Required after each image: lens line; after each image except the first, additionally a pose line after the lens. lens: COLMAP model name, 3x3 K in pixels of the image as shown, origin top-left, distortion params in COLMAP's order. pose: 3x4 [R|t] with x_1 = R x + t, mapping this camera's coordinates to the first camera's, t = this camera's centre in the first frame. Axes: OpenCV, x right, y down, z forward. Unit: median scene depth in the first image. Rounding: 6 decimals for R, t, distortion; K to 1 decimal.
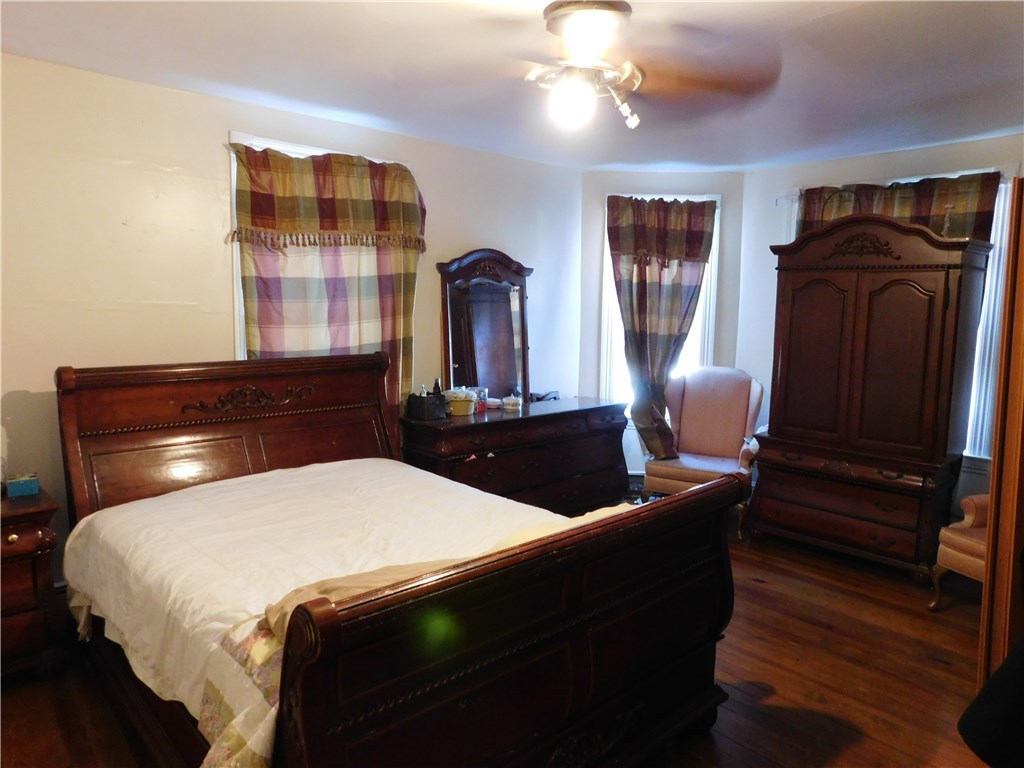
lens RADIAL K [[677.5, 0, 512.0], [0, 677.5, 384.0], [0, 0, 1]] dist [-0.073881, 0.052160]
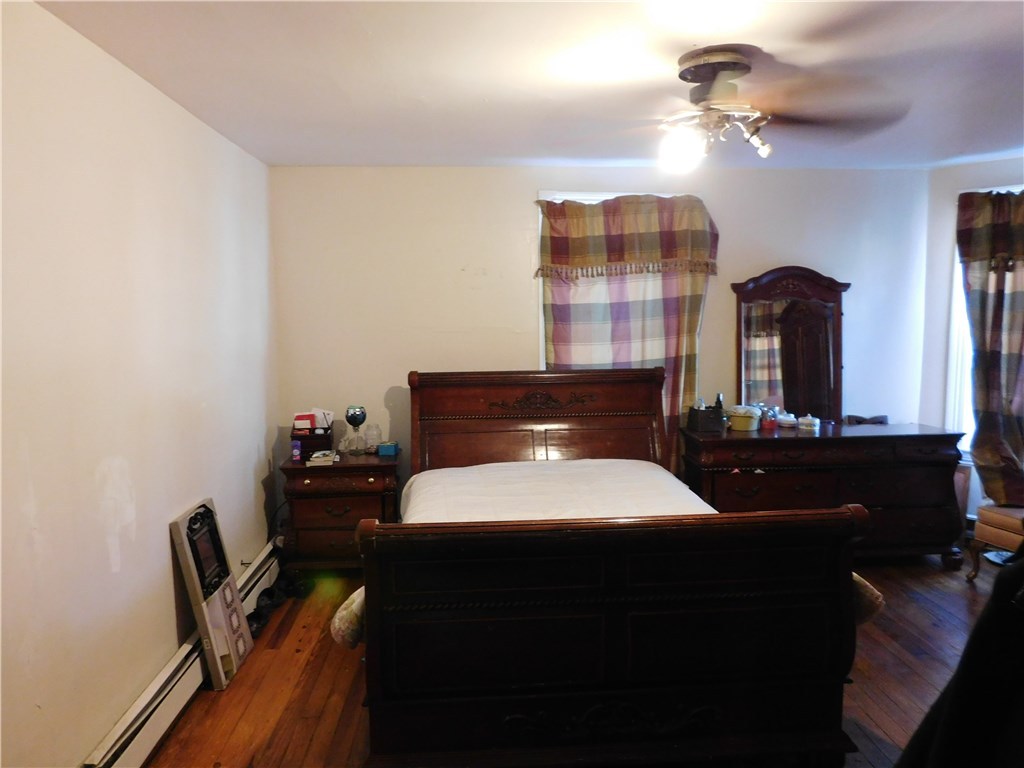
lens RADIAL K [[677.5, 0, 512.0], [0, 677.5, 384.0], [0, 0, 1]] dist [-0.073881, 0.052160]
pose [[0.775536, 0.042027, -0.629902, 0.321681], [-0.053016, 0.998593, 0.001352, -0.008155], [0.629073, 0.032346, 0.776673, -0.019928]]
